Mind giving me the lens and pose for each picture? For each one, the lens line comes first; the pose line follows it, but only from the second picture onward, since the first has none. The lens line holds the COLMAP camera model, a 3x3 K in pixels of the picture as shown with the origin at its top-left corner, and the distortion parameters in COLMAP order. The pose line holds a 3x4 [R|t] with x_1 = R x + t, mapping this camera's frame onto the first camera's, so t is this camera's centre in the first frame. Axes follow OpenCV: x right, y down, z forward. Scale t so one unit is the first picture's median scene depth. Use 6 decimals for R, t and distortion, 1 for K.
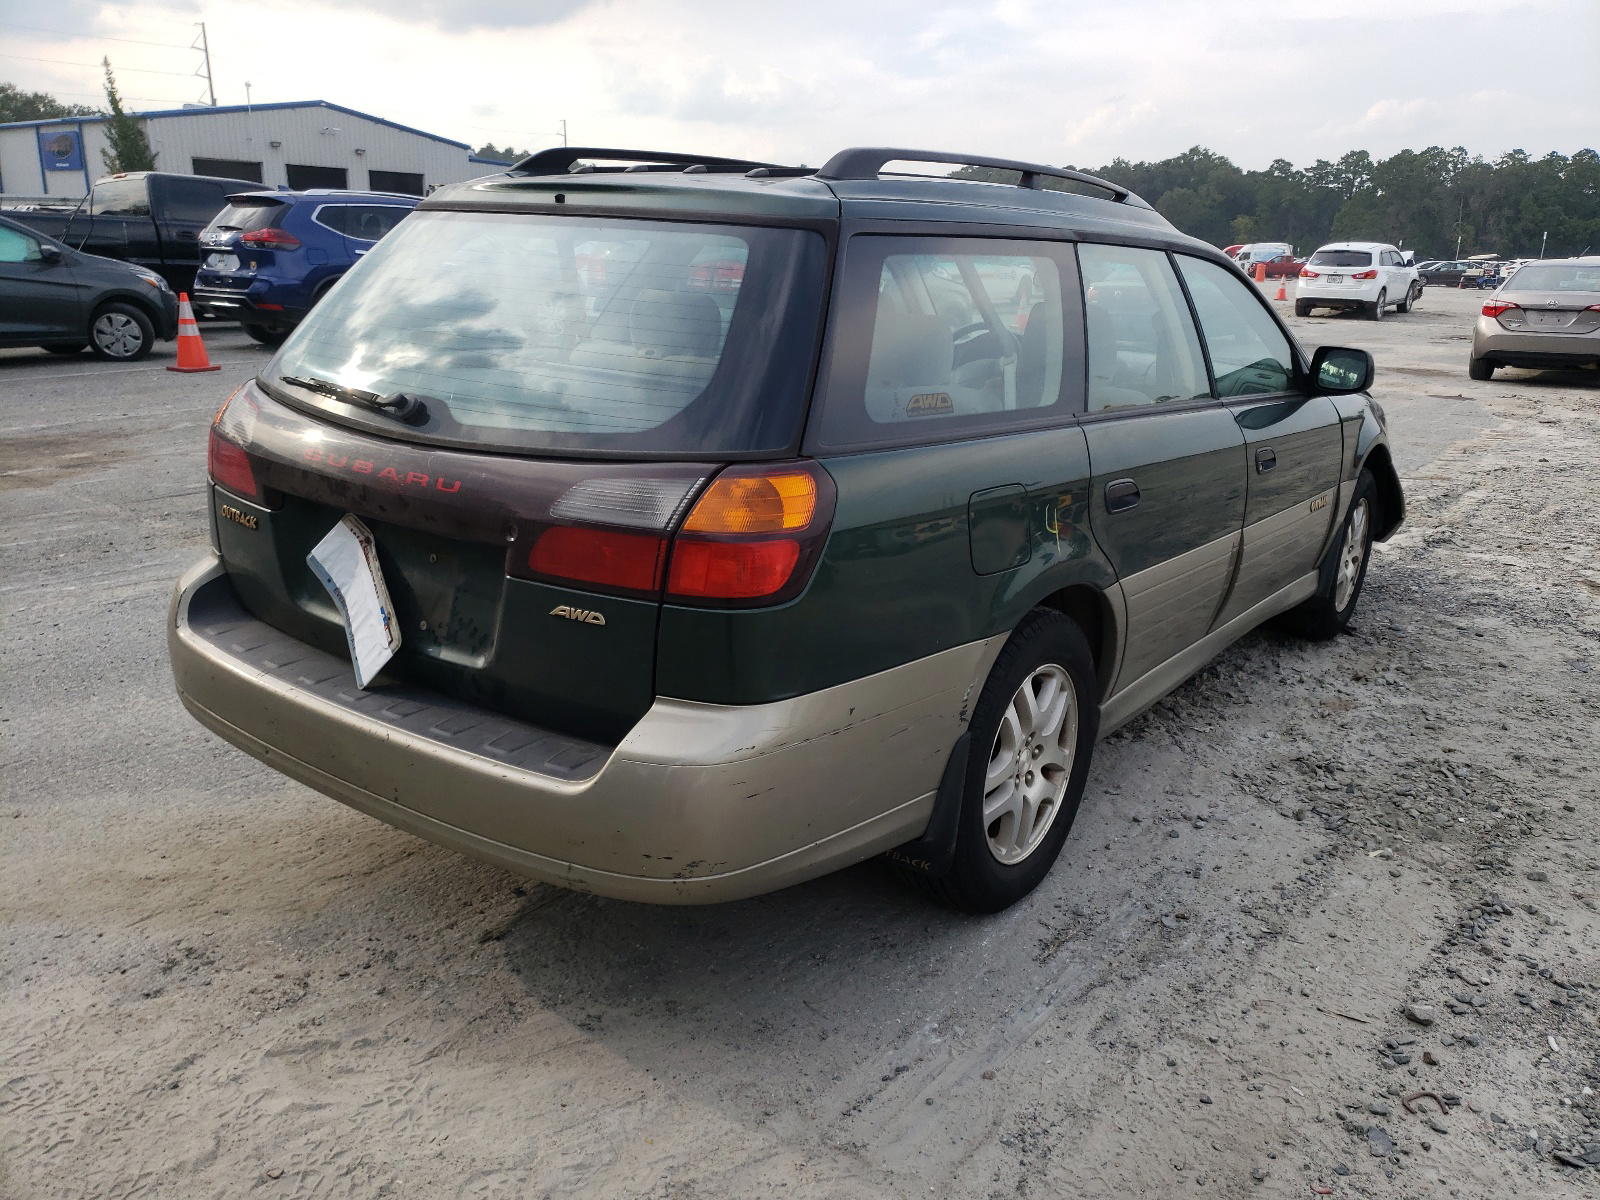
lens RADIAL K [[1247.1, 0, 822.1], [0, 1247.1, 608.9], [0, 0, 1]] dist [-0.010753, 0.036619]
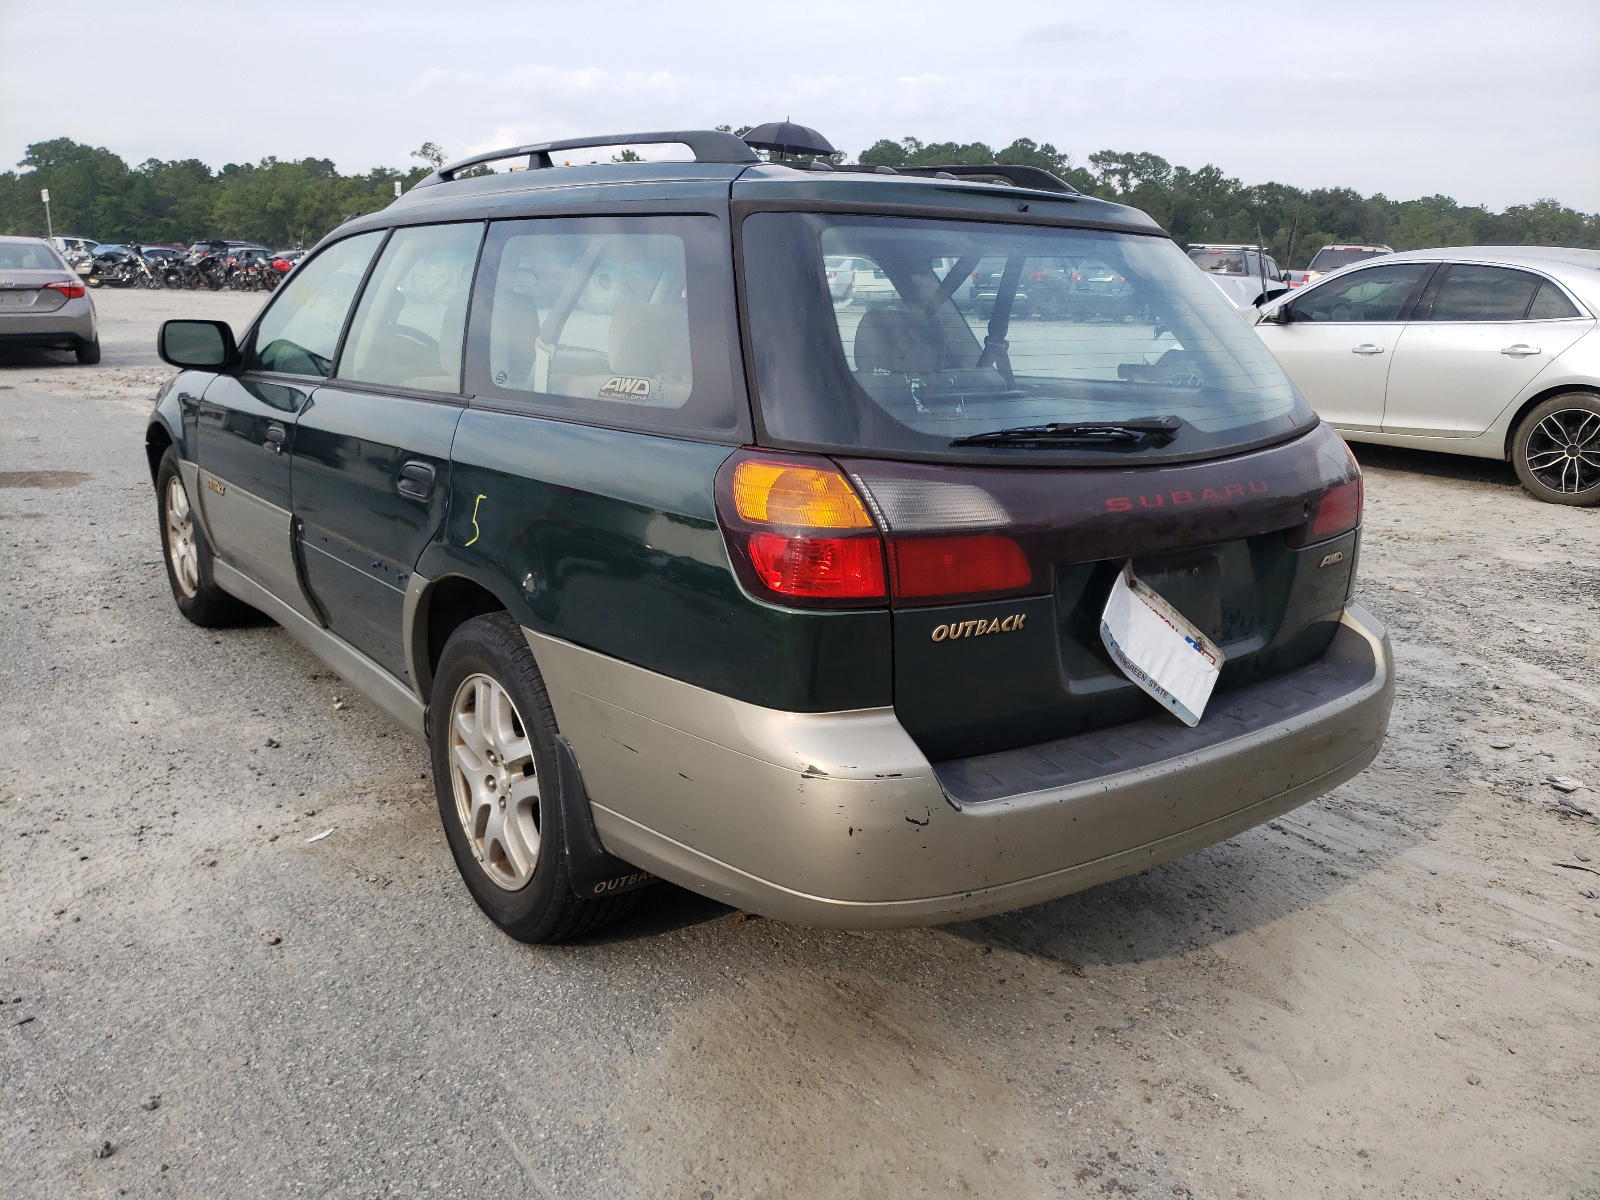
lens RADIAL K [[1247.1, 0, 822.1], [0, 1247.1, 608.9], [0, 0, 1]] dist [-0.010753, 0.036619]
pose [[0.309832, -0.295663, 0.903653, -1.220360], [0.276932, 0.937276, 0.211714, -0.284187], [-0.909568, 0.184655, 0.372276, 0.834015]]
